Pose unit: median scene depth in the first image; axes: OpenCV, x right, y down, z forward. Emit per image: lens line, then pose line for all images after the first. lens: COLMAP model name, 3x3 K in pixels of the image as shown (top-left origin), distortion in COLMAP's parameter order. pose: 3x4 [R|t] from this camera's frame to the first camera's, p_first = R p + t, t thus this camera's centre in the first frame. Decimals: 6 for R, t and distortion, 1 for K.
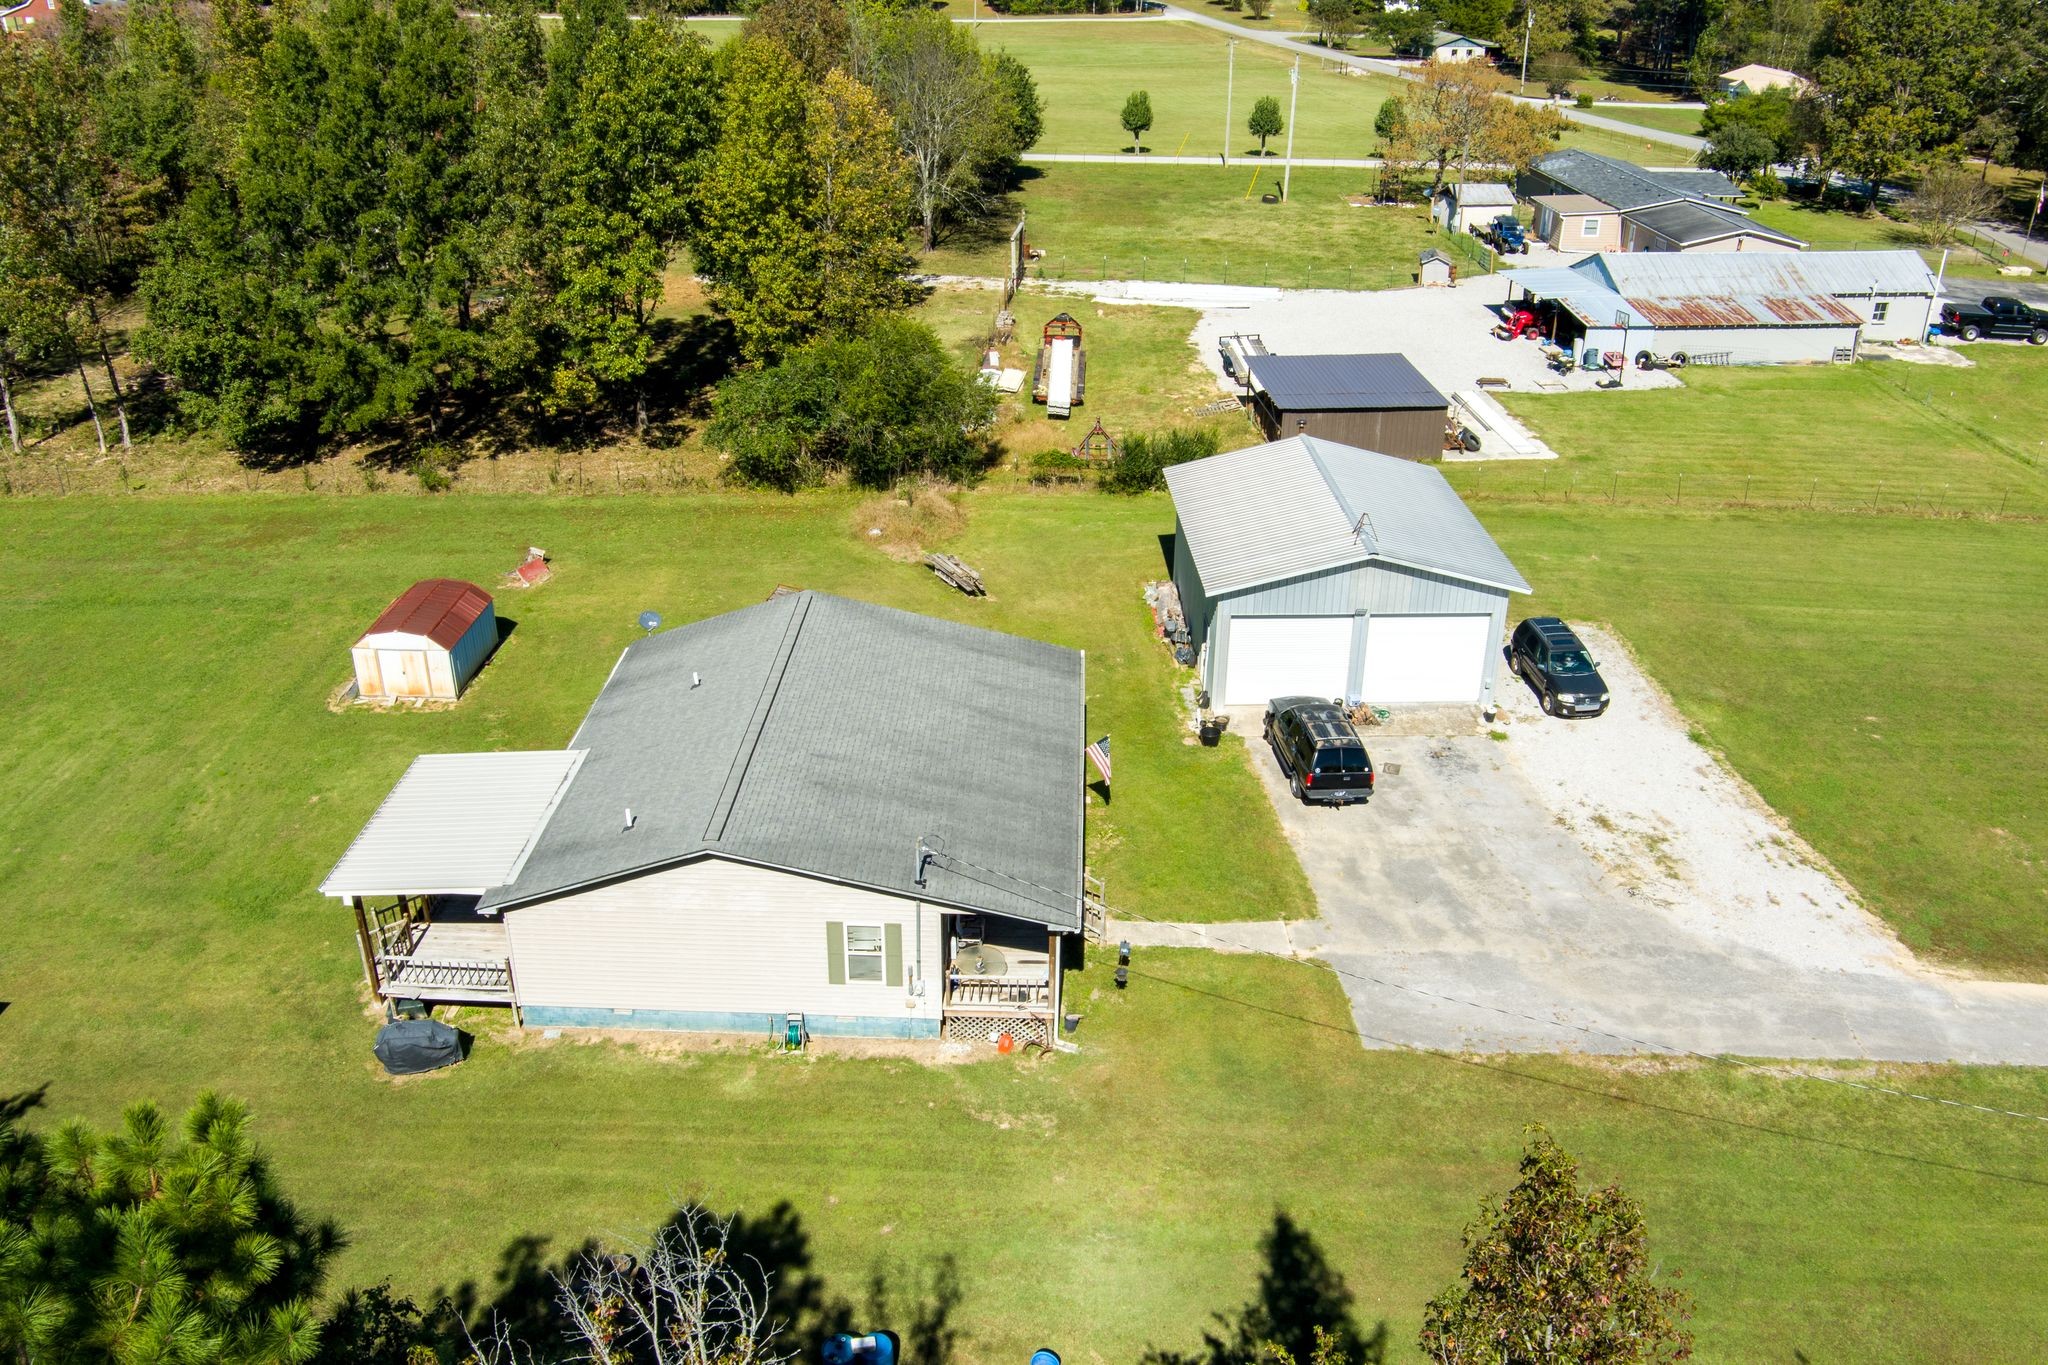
lens RADIAL K [[1653.6, 0, 1020.1], [0, 1653.6, 685.4], [0, 0, 1]] dist [-0.066334, -0.000238]
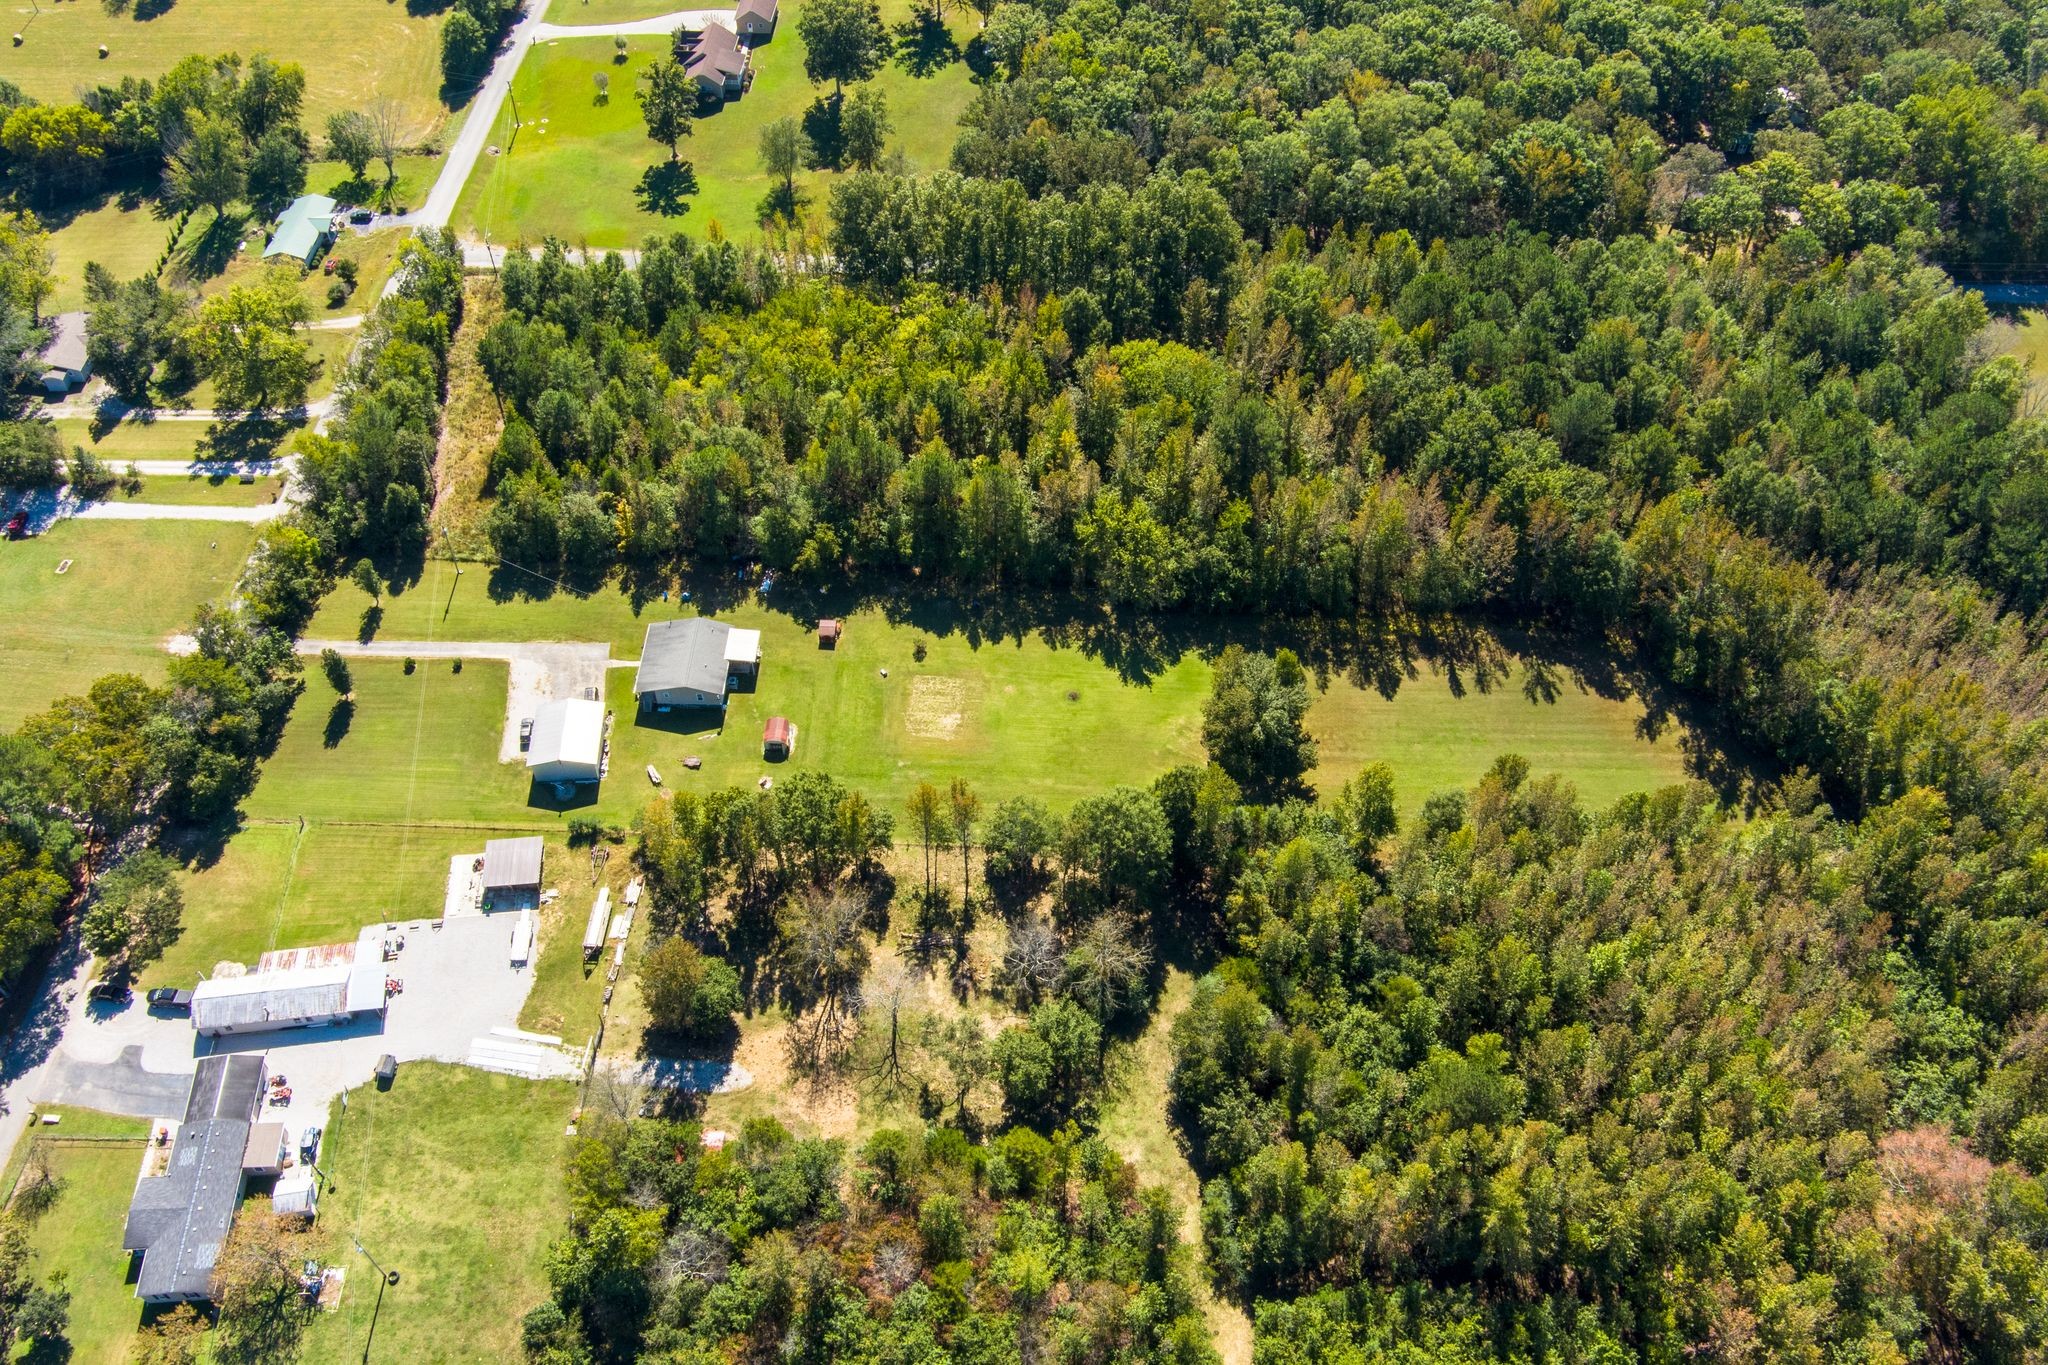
lens RADIAL K [[1653.6, 0, 1028.4], [0, 1653.6, 699.8], [0, 0, 1]] dist [-0.066334, -0.000238]
pose [[-0.999750, 0.000162, -0.022358, -1.026446], [-0.021728, 0.228825, 0.973225, -4.820695], [0.005274, 0.973468, -0.228764, 2.113542]]
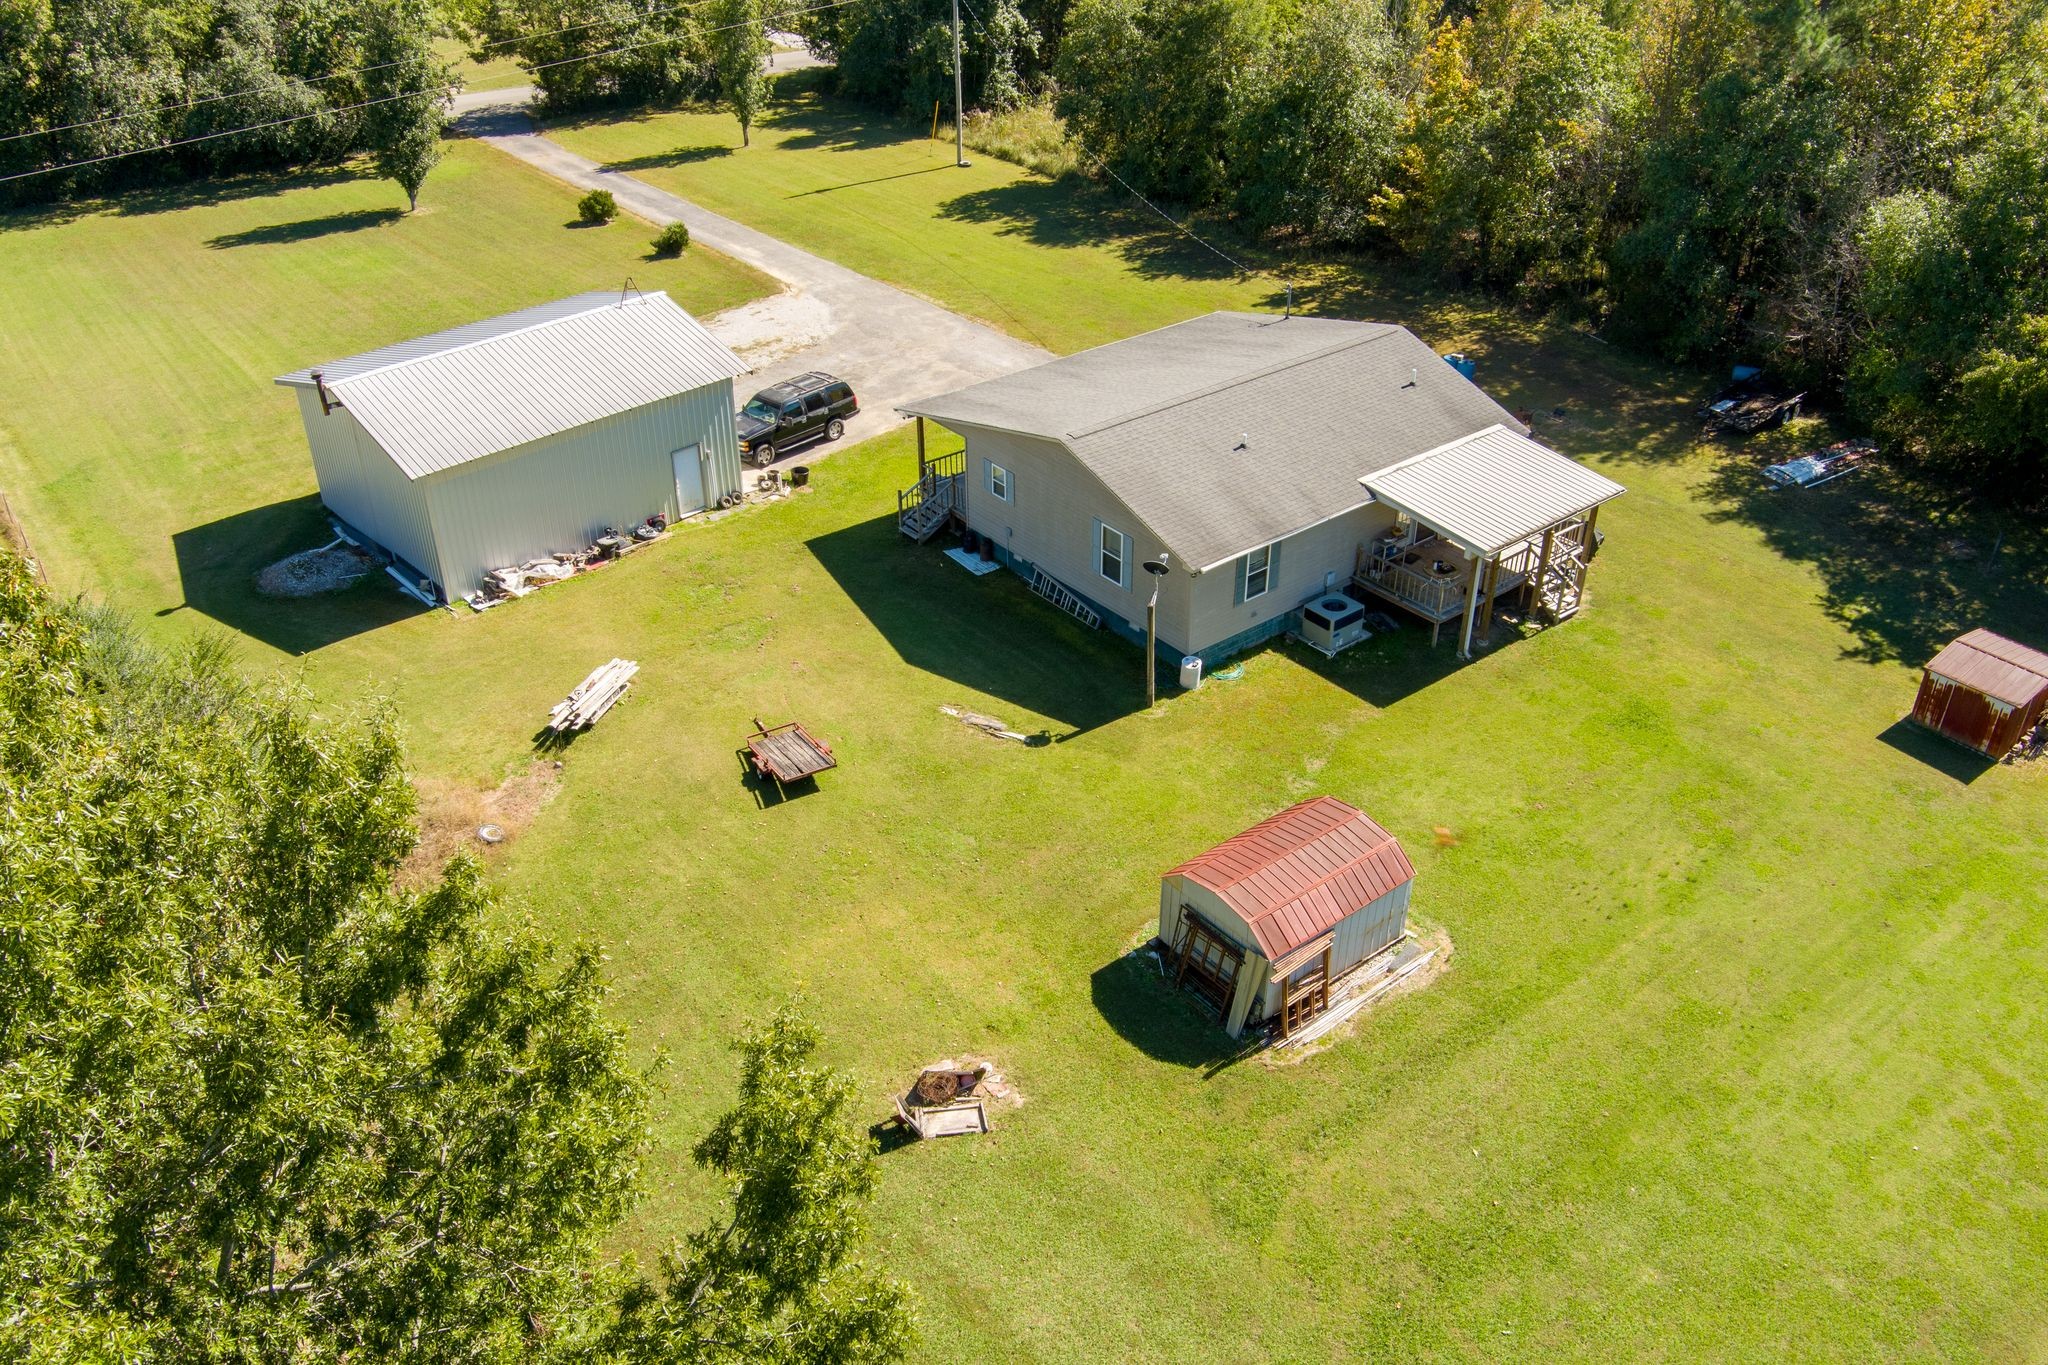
lens RADIAL K [[1653.6, 0, 1005.1], [0, 1653.6, 662.0], [0, 0, 1]] dist [-0.066334, -0.000238]
pose [[-0.646667, -0.405256, 0.646211, -0.727912], [0.341928, 0.603287, 0.720507, -0.635386], [-0.681841, 0.686886, -0.251557, 1.278614]]
